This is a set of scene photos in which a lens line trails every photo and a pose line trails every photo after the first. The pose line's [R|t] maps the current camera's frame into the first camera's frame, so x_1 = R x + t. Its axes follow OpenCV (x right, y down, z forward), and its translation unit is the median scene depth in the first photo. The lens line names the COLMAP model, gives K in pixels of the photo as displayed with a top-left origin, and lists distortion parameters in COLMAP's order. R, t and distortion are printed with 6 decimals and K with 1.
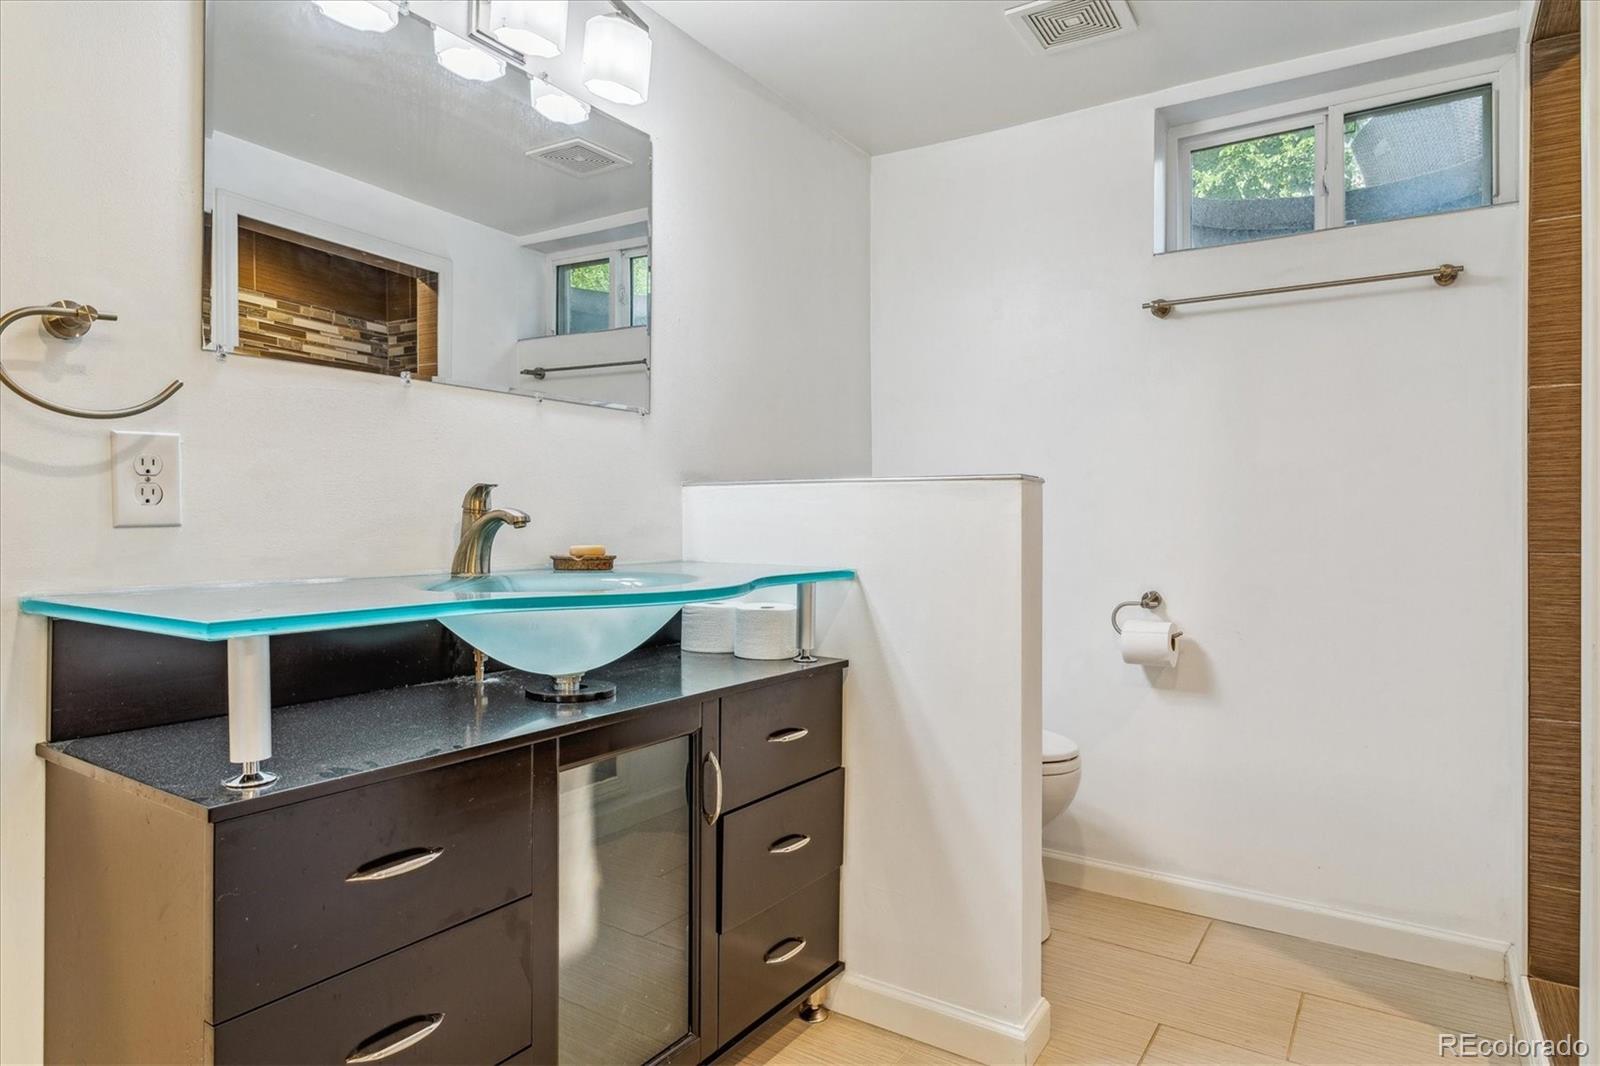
lens RADIAL K [[929.1, 0, 832.0], [0, 929.1, 518.1], [0, 0, 1]] dist [0.001489, 0.001026]
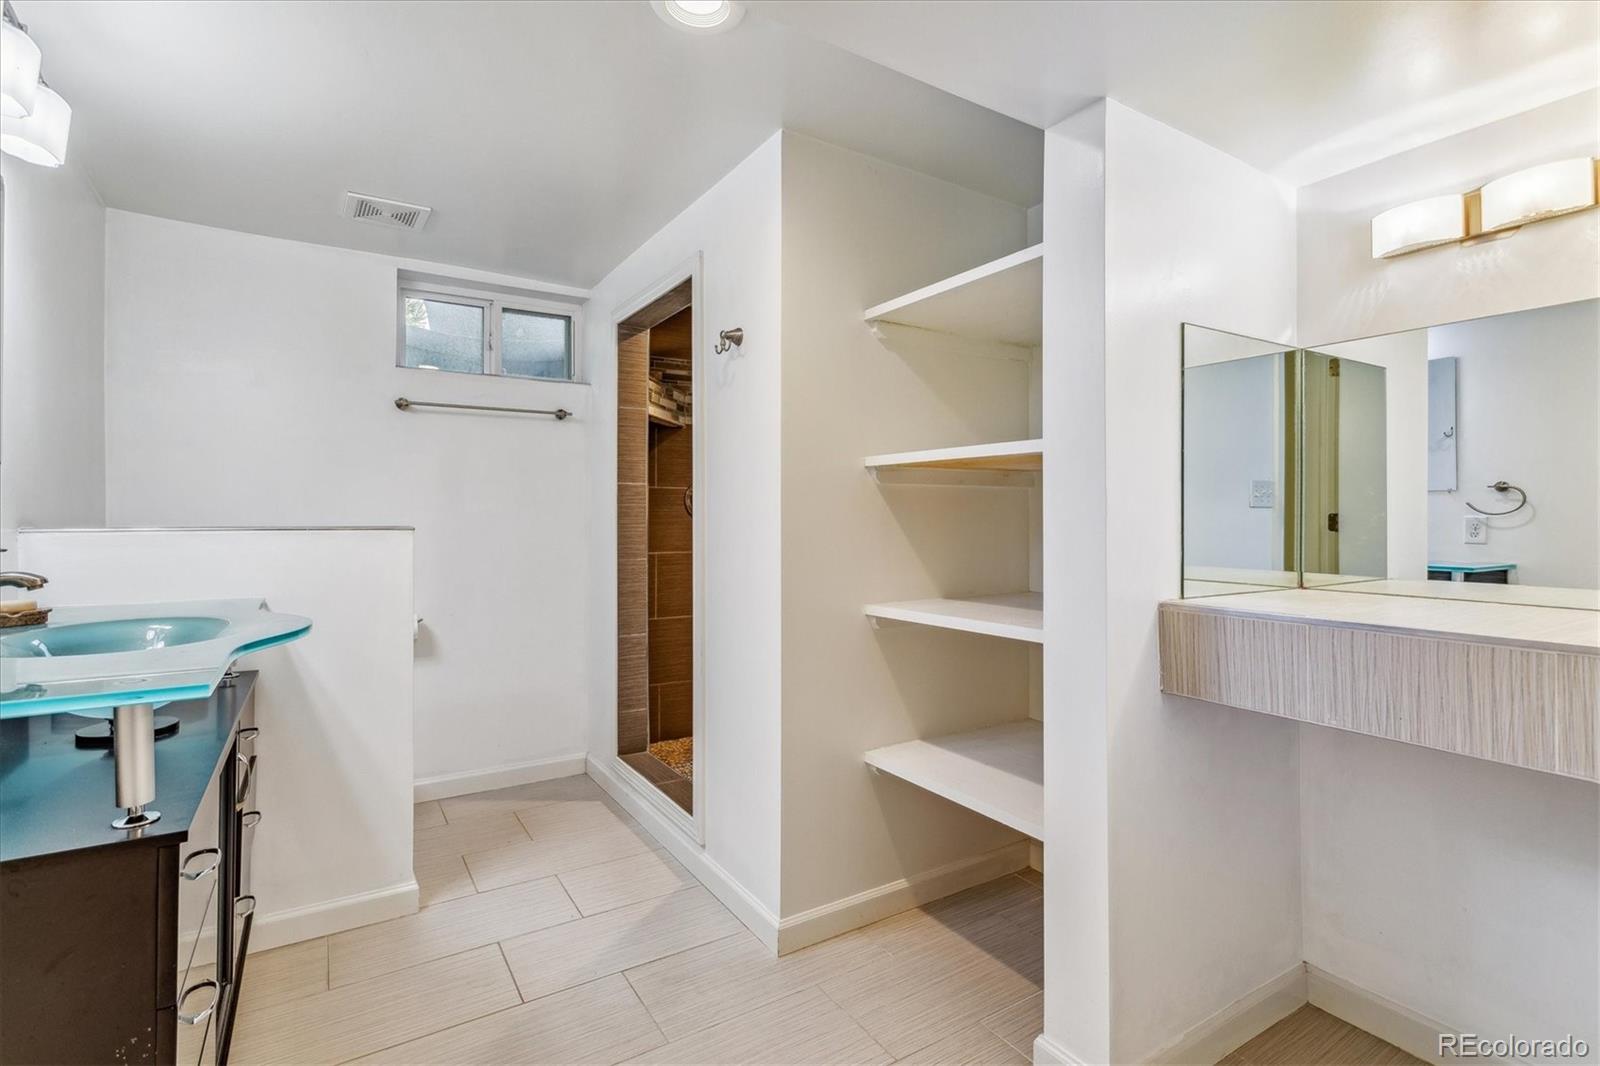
lens RADIAL K [[739.4, 0, 789.8], [0, 739.4, 527.1], [0, 0, 1]] dist [0.000898, -0.000343]
pose [[0.424567, -0.010718, 0.905333, -0.515748], [-0.001192, 0.999922, 0.012397, -0.050130], [-0.905396, -0.006342, 0.424522, -0.072255]]
